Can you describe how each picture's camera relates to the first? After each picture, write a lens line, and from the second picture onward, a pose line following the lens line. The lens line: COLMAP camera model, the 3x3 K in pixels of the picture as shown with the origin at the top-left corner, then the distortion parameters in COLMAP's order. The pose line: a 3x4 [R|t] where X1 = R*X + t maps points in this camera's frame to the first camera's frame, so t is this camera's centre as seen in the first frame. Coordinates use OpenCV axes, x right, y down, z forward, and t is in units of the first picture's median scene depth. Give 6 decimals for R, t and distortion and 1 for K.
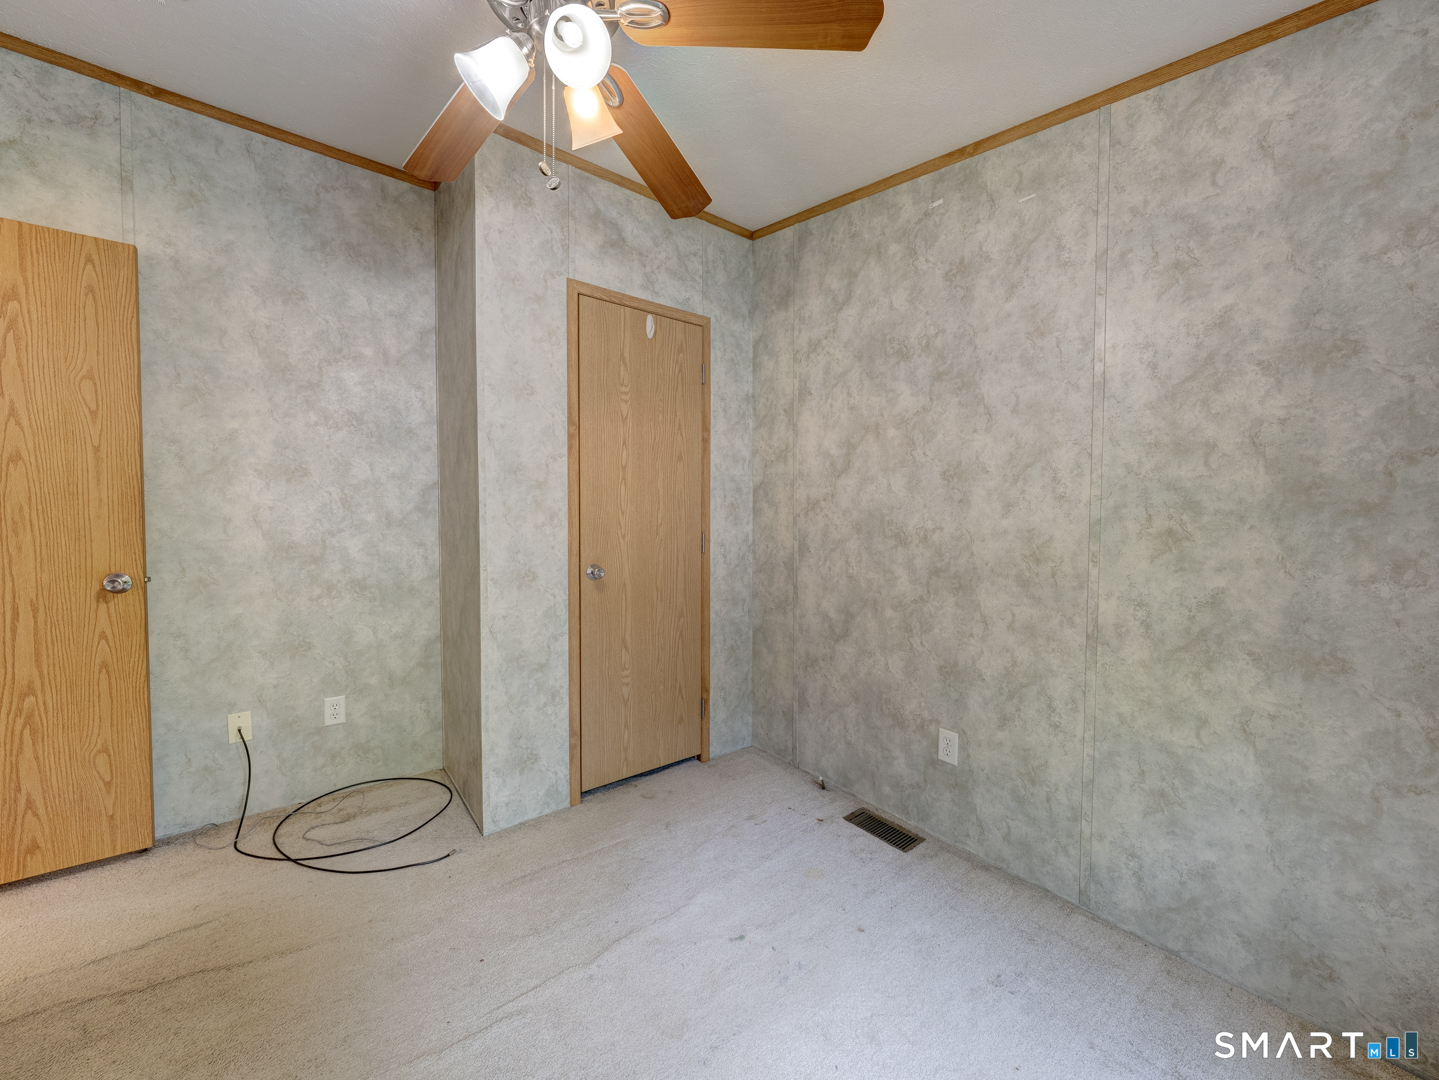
lens RADIAL K [[545.1, 0, 718.0], [0, 545.1, 534.2], [0, 0, 1]] dist [-0.012166, 0.000719]
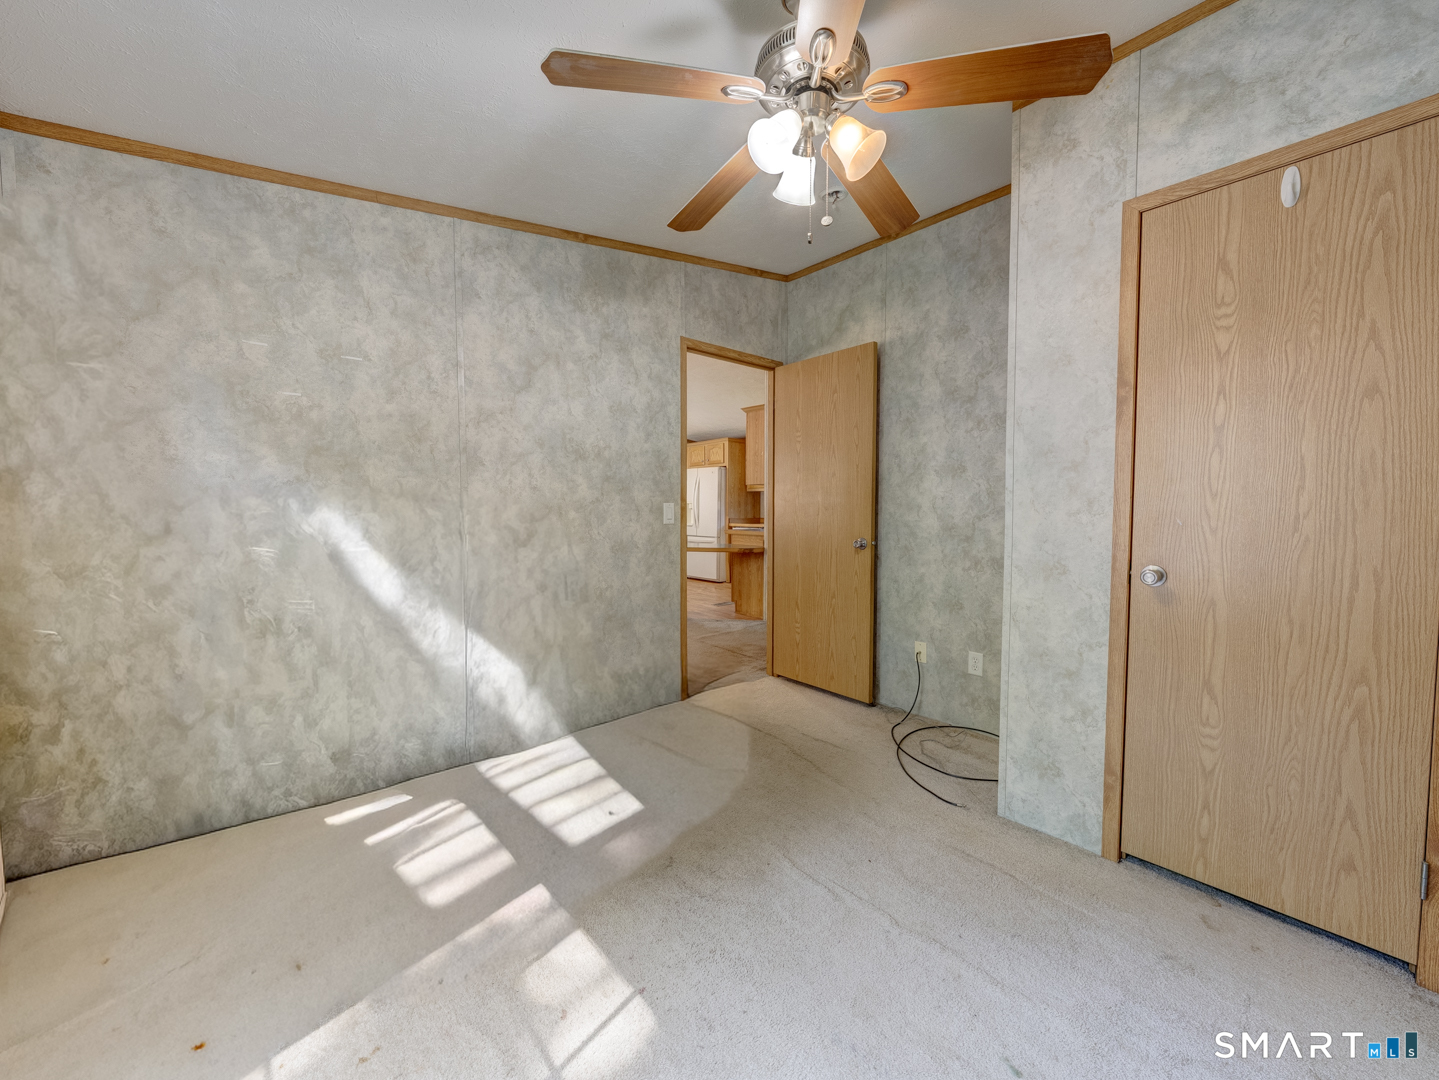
lens RADIAL K [[545.1, 0, 718.0], [0, 545.1, 534.2], [0, 0, 1]] dist [-0.012166, 0.000719]
pose [[0.049763, 0.047929, -0.997610, 0.513174], [-0.027204, 0.998542, 0.046617, -0.006680], [0.998390, 0.024819, 0.050995, 0.385742]]
